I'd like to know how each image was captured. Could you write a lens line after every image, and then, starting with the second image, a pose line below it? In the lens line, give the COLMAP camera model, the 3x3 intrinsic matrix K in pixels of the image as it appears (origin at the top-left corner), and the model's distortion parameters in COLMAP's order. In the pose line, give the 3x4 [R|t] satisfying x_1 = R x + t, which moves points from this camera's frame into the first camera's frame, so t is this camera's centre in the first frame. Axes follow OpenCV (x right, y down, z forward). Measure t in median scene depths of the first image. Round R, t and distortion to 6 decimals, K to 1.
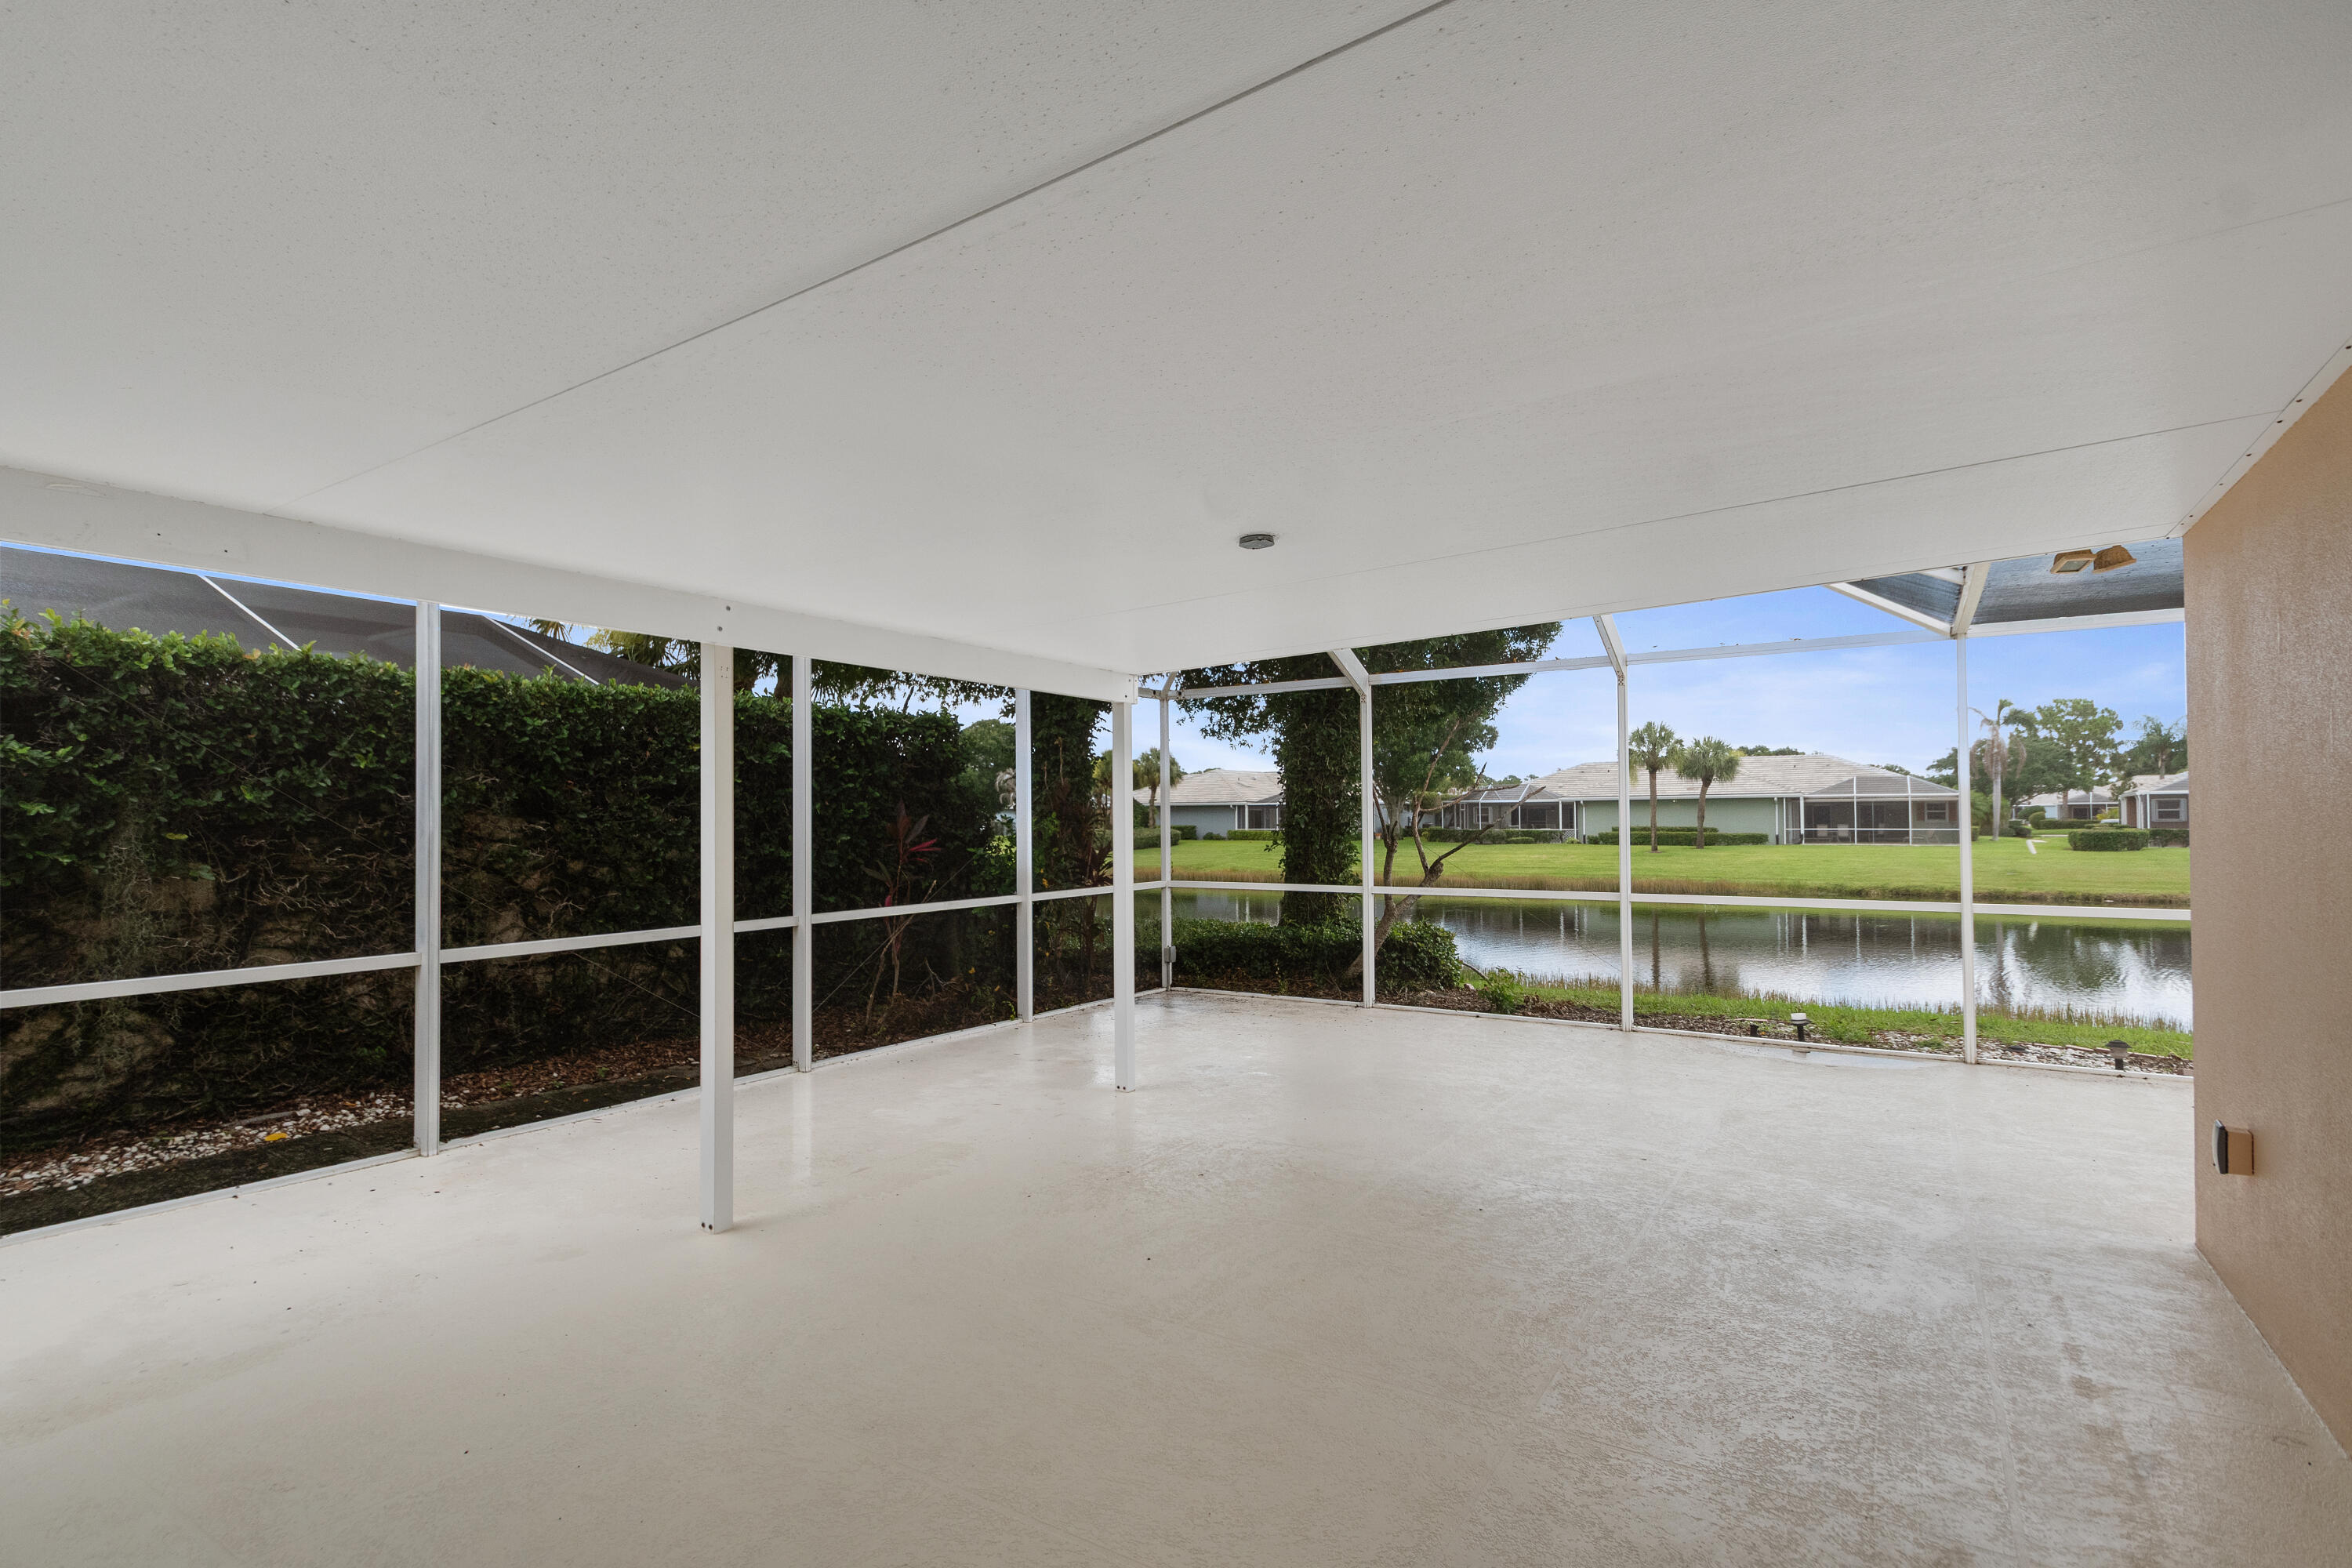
lens RADIAL K [[1159.8, 0, 1101.0], [0, 1159.8, 797.4], [0, 0, 1]] dist [0.000790, -0.001627]
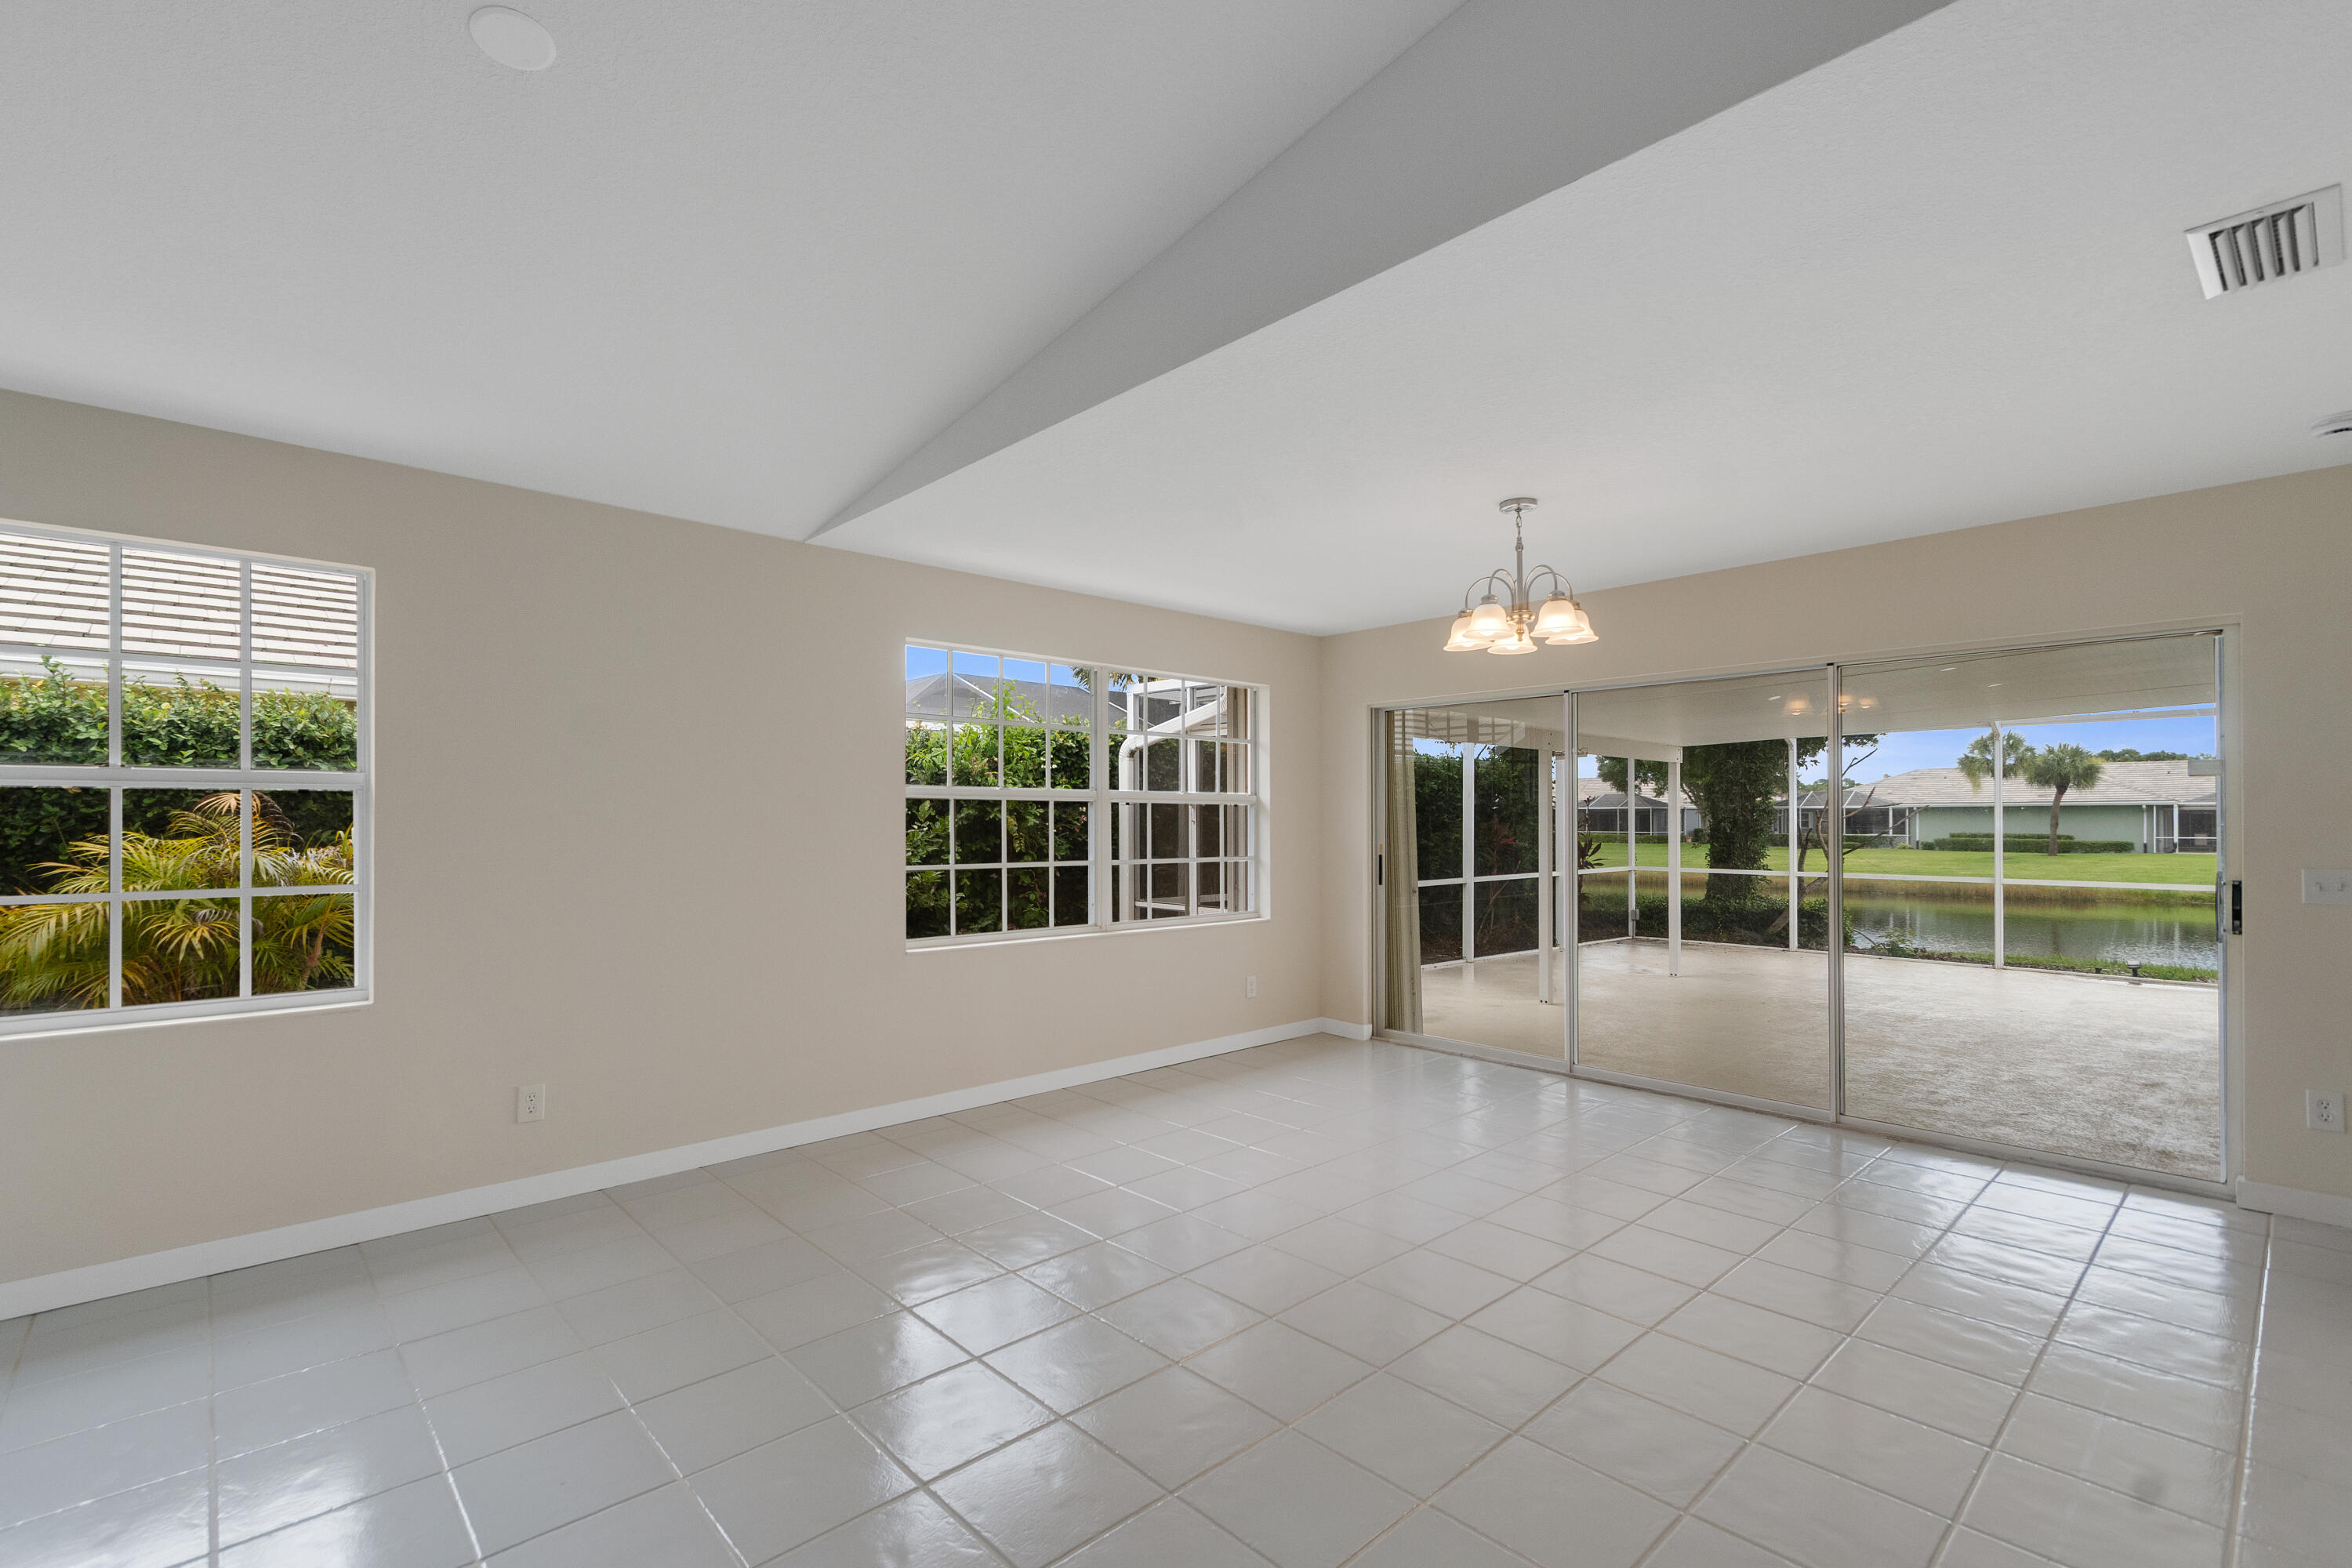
lens RADIAL K [[1039.8, 0, 1093.5], [0, 1039.8, 818.7], [0, 0, 1]] dist [0.000741, -0.004407]
pose [[0.964156, 0.008033, -0.265215, -0.050021], [-0.003102, 0.999815, 0.019006, -0.002513], [0.265318, -0.017502, 0.964002, -0.092864]]
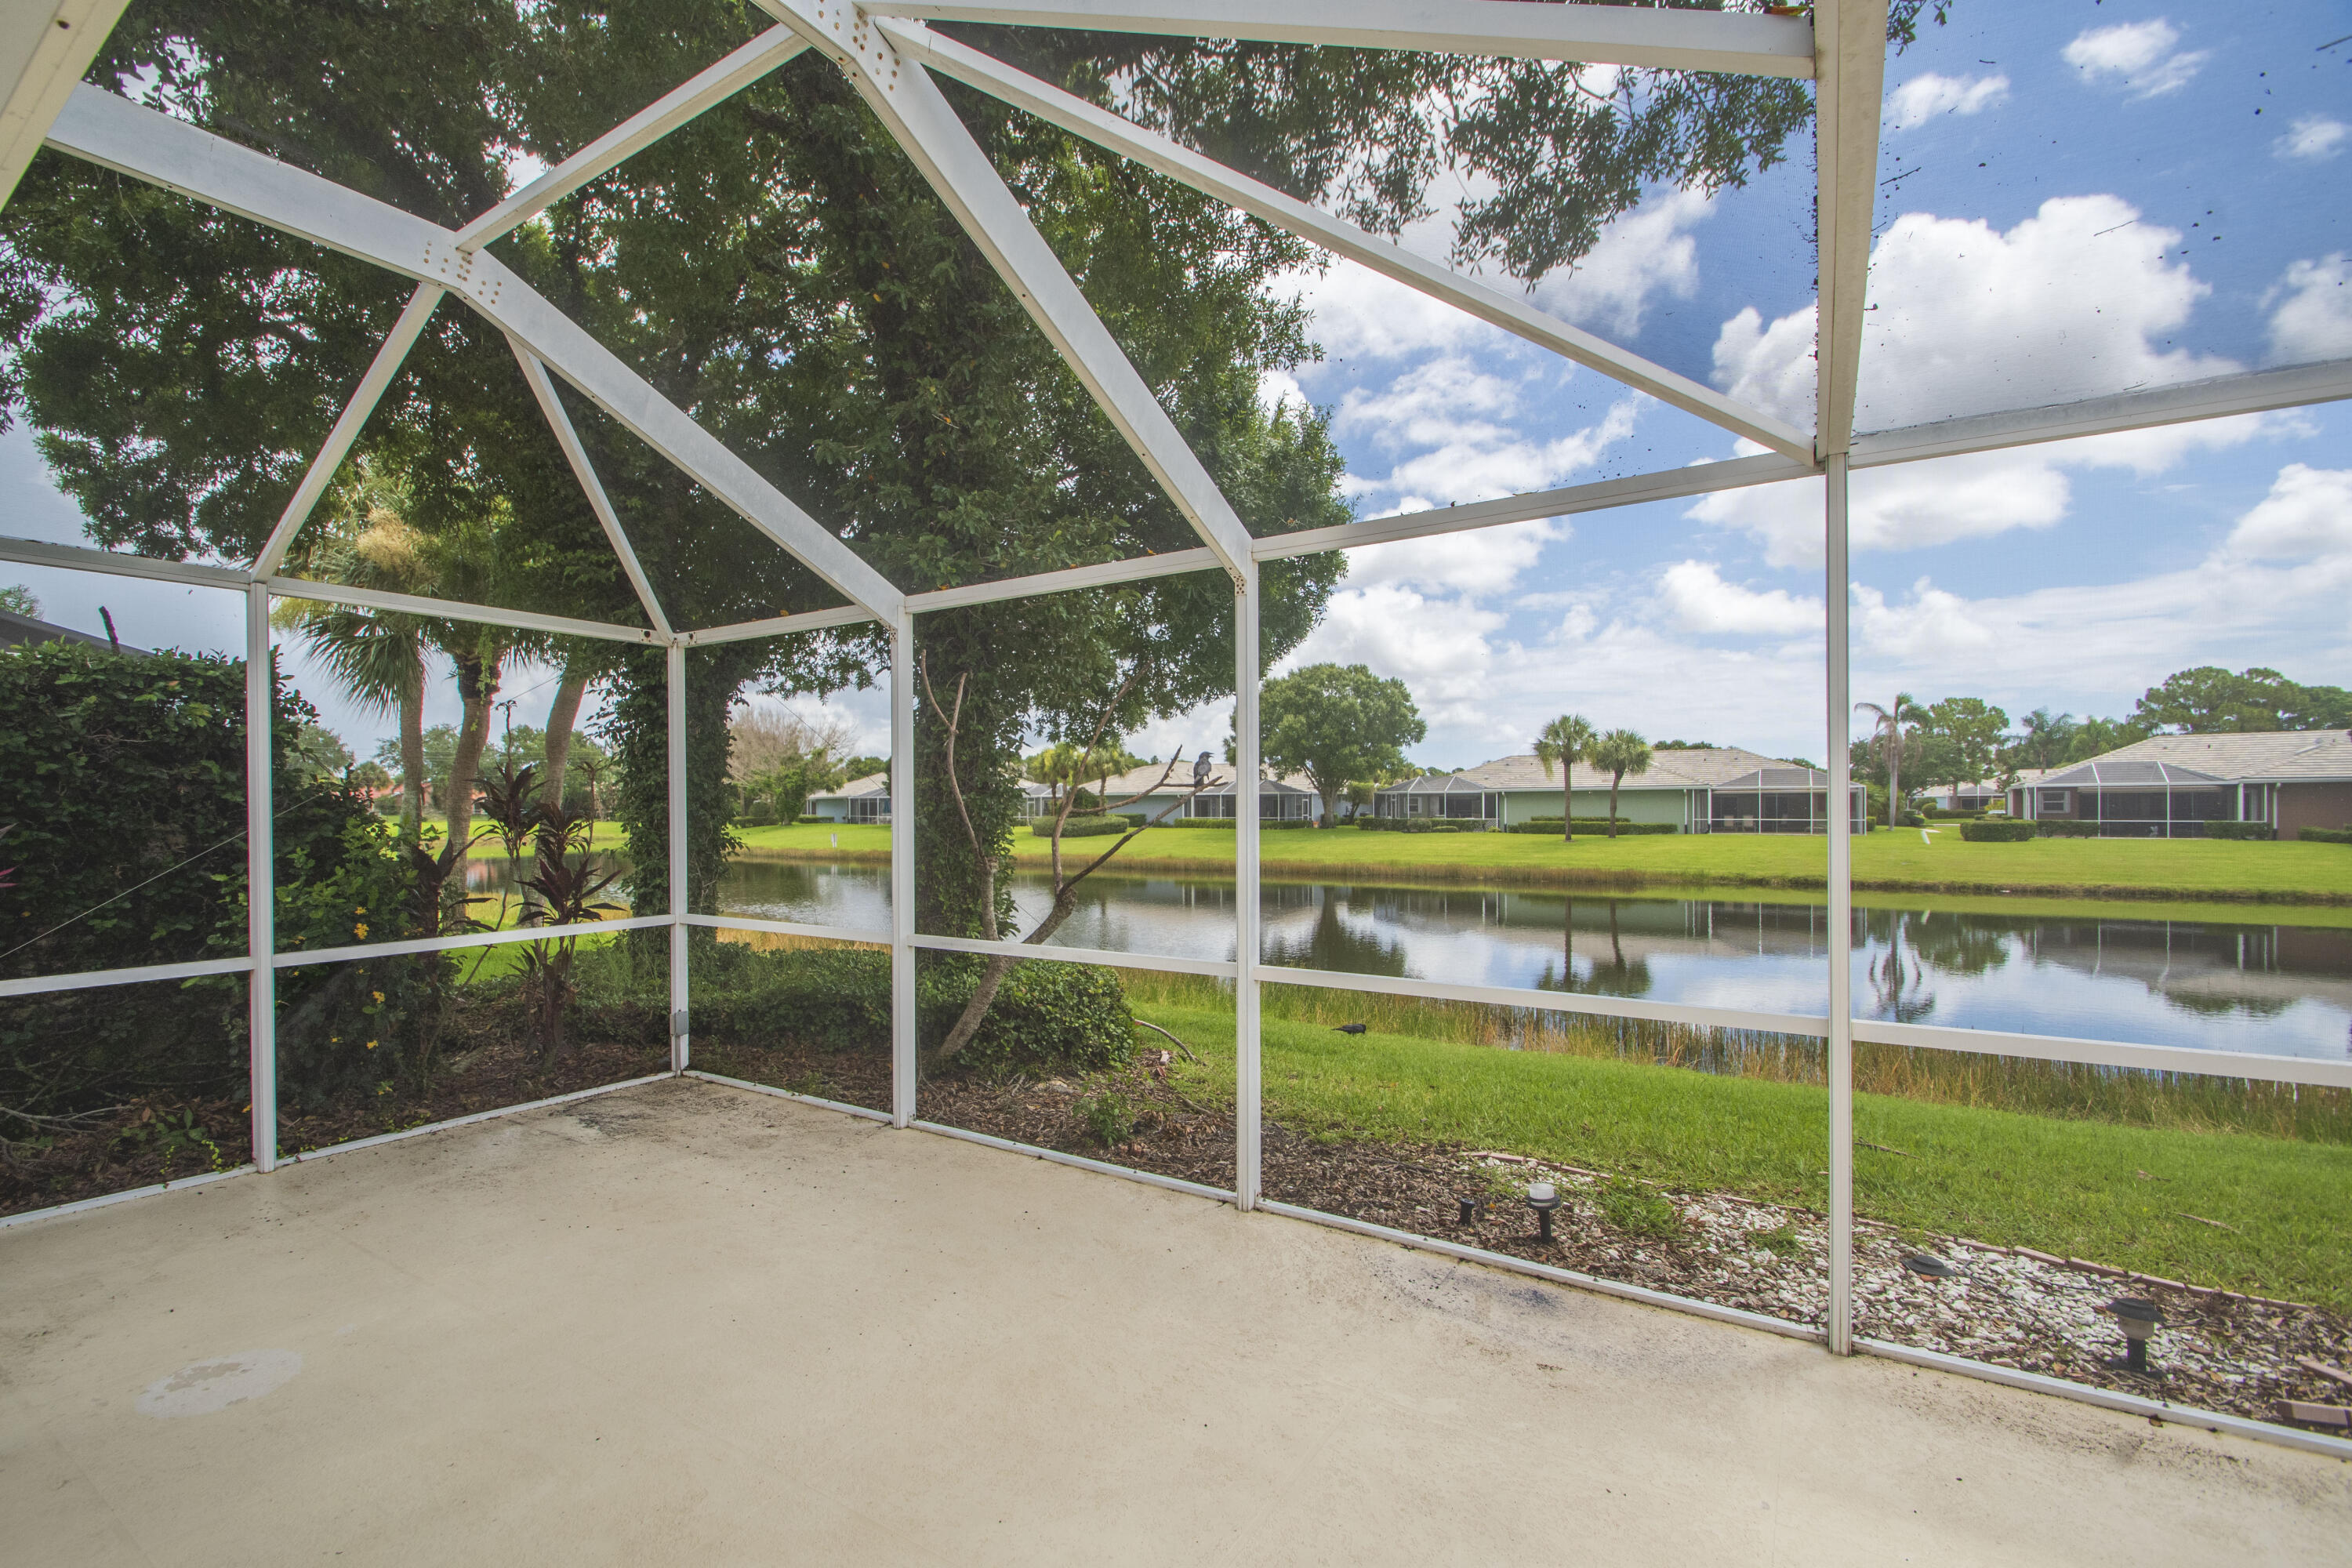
lens RADIAL K [[1039.8, 0, 1114.0], [0, 1039.8, 805.2], [0, 0, 1]] dist [0.000741, -0.004407]
pose [[0.999890, 0.002127, 0.014701, 0.052490], [-0.002383, 0.999846, 0.017412, -0.000535], [-0.014662, -0.017445, 0.999740, 0.068479]]
